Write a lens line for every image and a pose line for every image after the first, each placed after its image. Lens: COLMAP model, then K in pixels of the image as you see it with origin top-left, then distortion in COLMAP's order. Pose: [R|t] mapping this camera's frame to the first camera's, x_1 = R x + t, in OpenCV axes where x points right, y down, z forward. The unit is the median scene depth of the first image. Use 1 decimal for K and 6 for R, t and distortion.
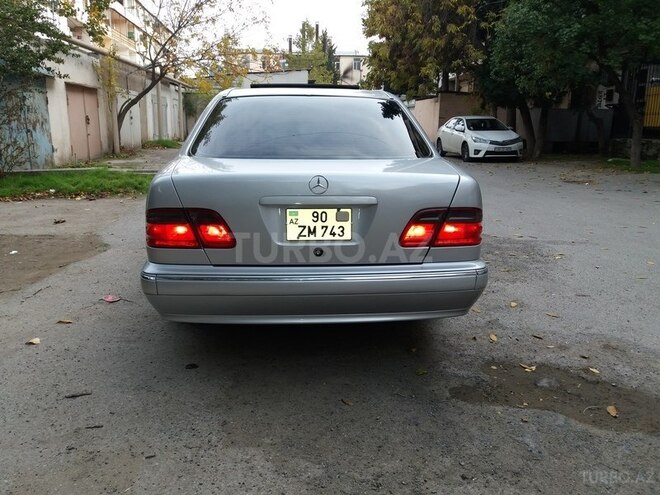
lens RADIAL K [[547.7, 0, 332.7], [0, 547.7, 251.7], [0, 0, 1]] dist [0.034228, -0.068039]
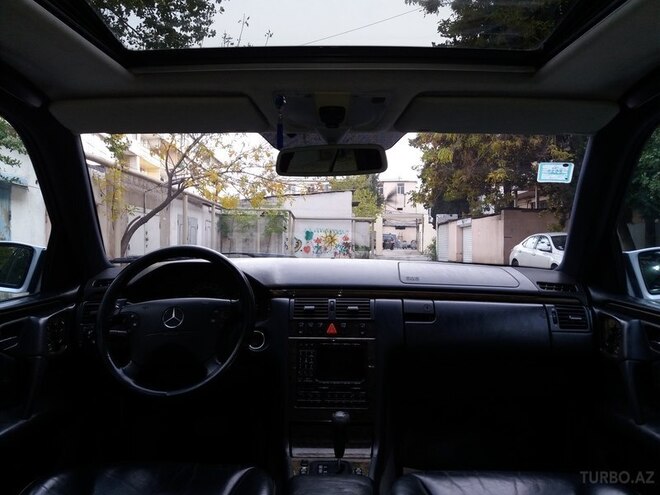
lens RADIAL K [[535.4, 0, 330.0], [0, 535.4, 247.5], [0, 0, 1]] dist [0.064052, -0.087081]
pose [[0.996350, -0.007991, -0.084989, -0.012176], [-0.011475, 0.974037, -0.226100, -0.075021], [0.084589, 0.226249, 0.970390, 0.358905]]
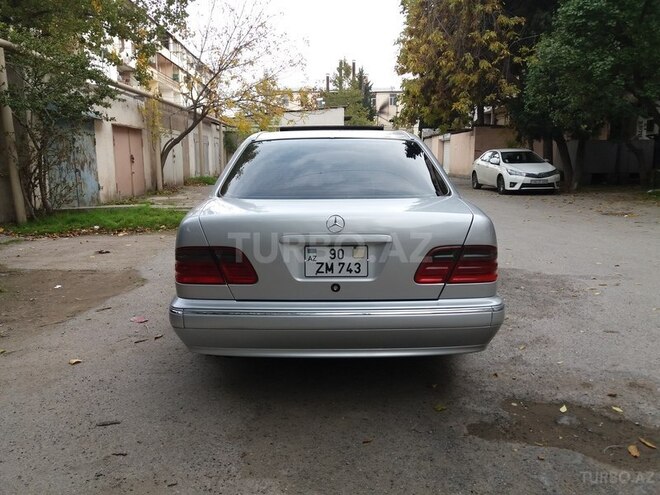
lens RADIAL K [[548.0, 0, 330.0], [0, 548.0, 247.5], [0, 0, 1]] dist [0.056803, -0.108625]
pose [[0.997306, -0.004044, -0.073238, 0.008612], [-0.000909, 0.997722, -0.067456, -0.001305], [0.073344, 0.067341, 0.995031, -0.009717]]
